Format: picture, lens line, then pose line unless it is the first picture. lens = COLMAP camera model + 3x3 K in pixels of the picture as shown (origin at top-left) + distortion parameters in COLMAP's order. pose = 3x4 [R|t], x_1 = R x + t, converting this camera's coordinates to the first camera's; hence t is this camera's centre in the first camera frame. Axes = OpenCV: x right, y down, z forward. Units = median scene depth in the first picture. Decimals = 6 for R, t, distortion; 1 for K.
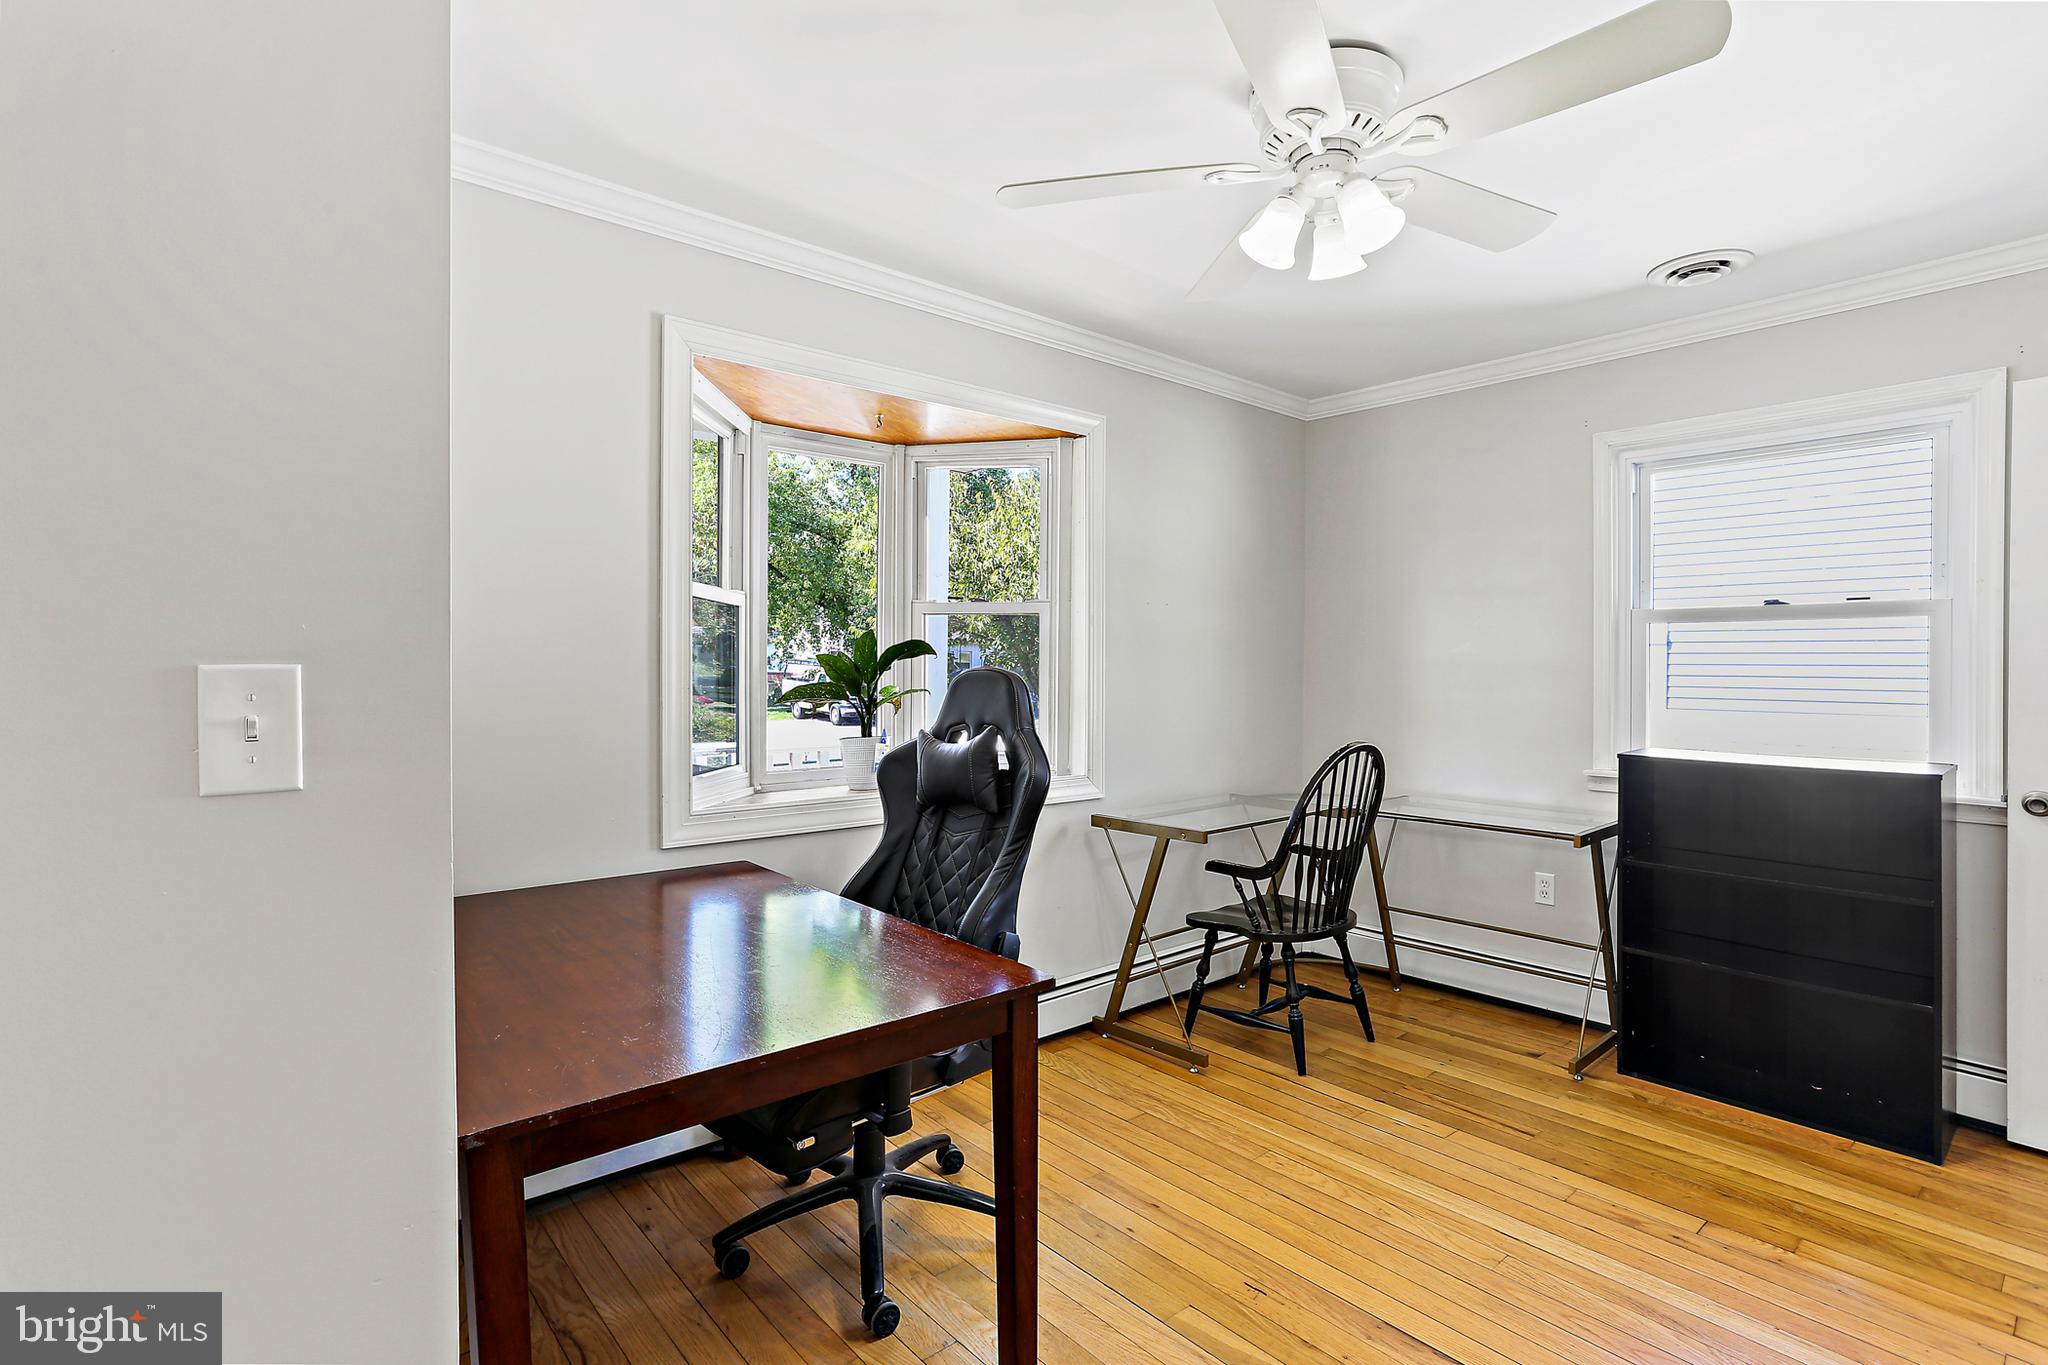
lens RADIAL K [[992.7, 0, 1002.1], [0, 992.7, 683.2], [0, 0, 1]] dist [-0.058293, 0.038072]
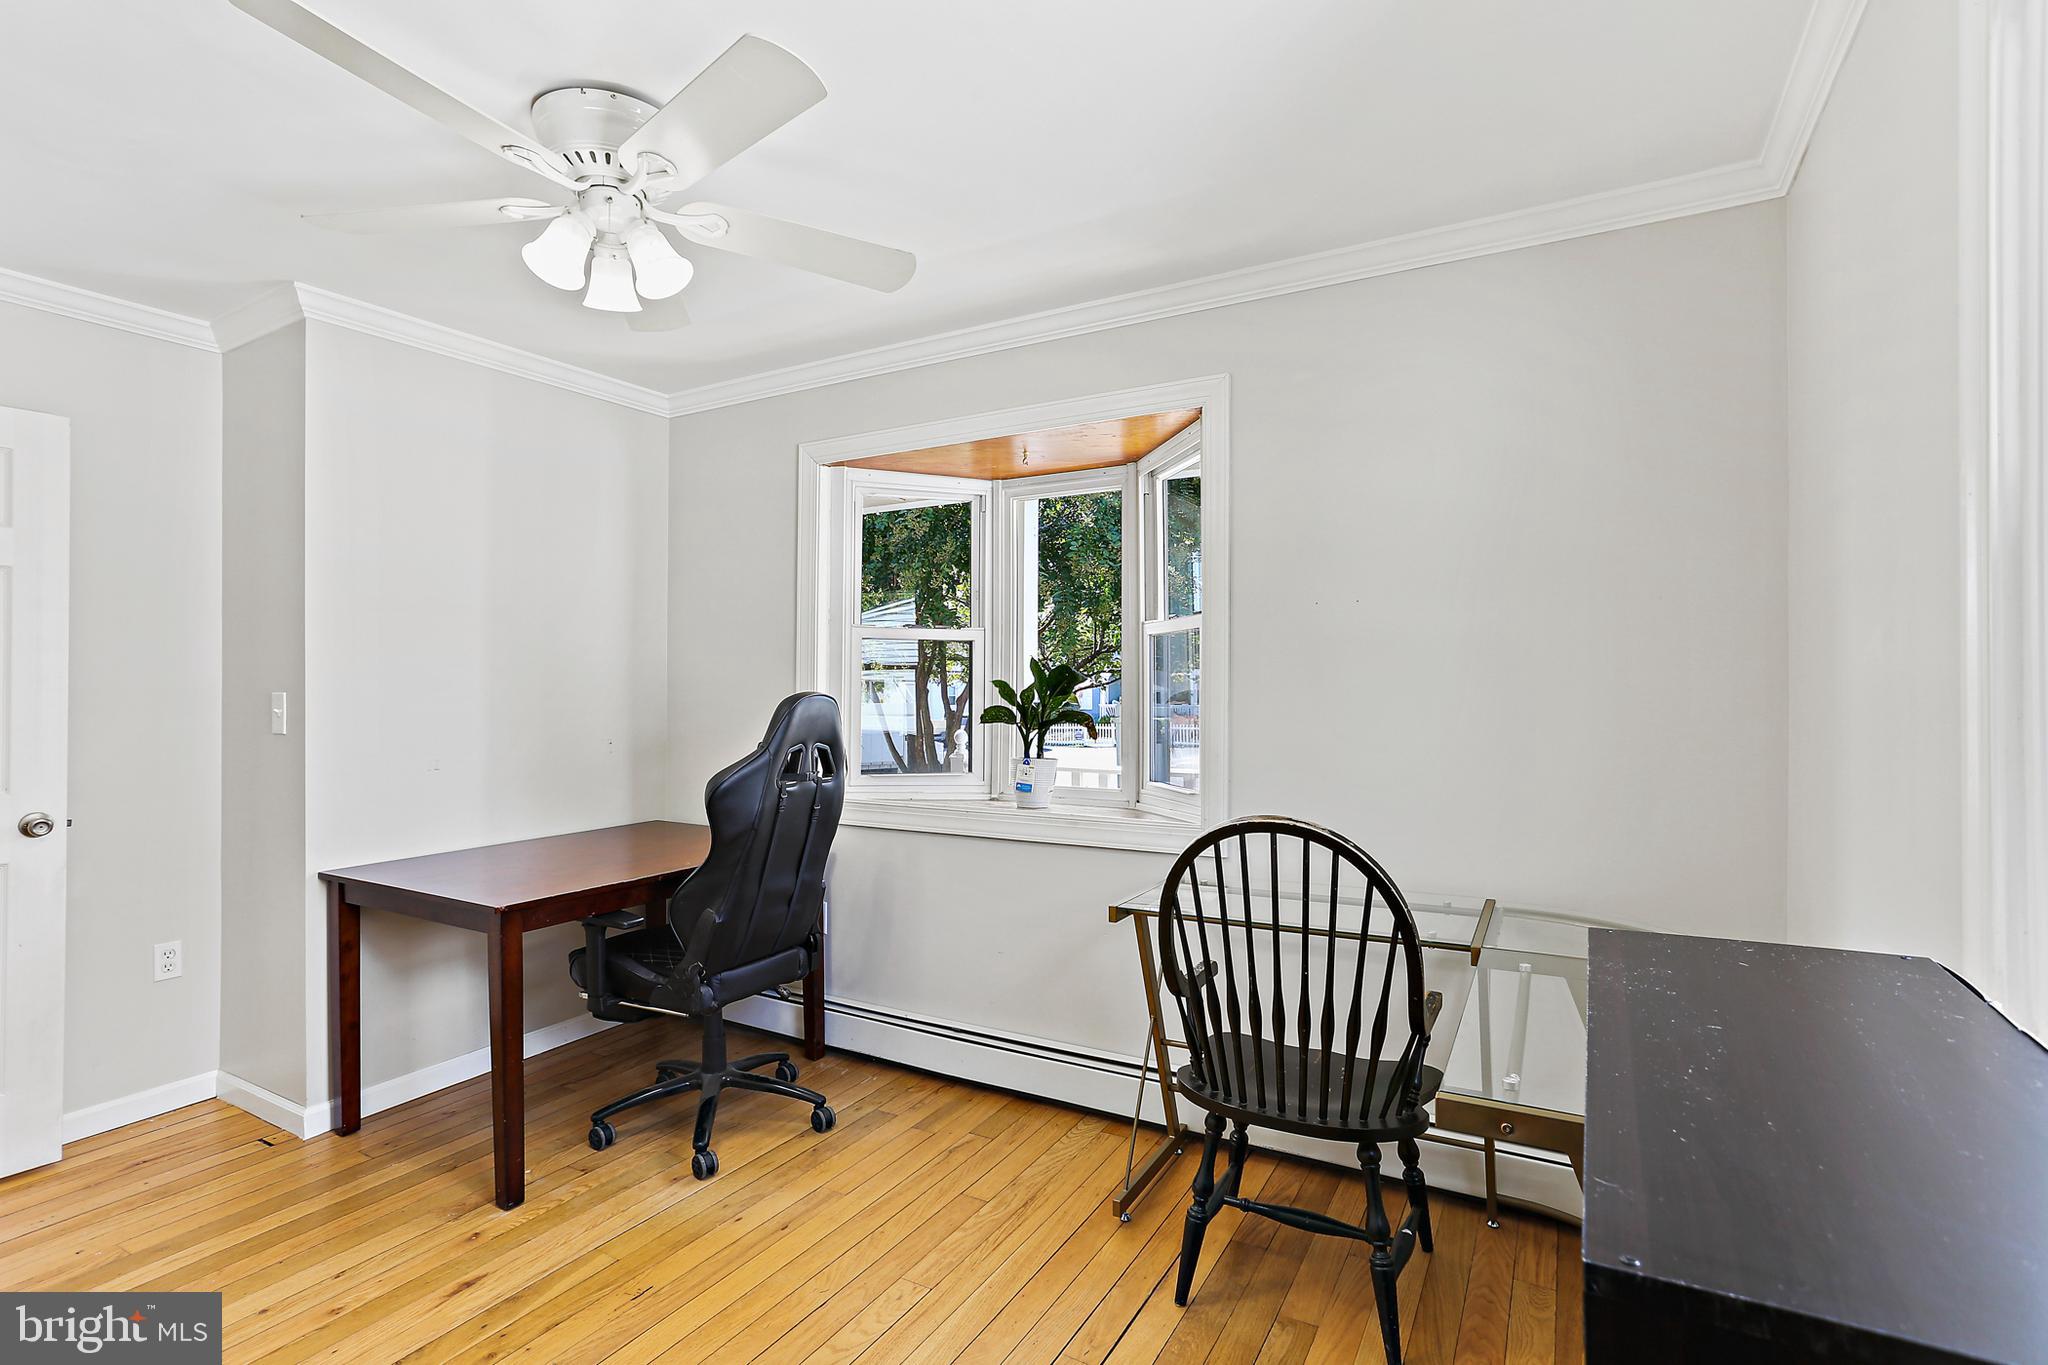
lens RADIAL K [[985.3, 0, 1020.1], [0, 985.3, 693.8], [0, 0, 1]] dist [-0.052363, 0.028225]
pose [[0.346799, 0.005788, -0.937922, 0.986720], [-0.020581, 0.999787, -0.001440, -0.013696], [0.937714, 0.019803, 0.346844, 0.735853]]
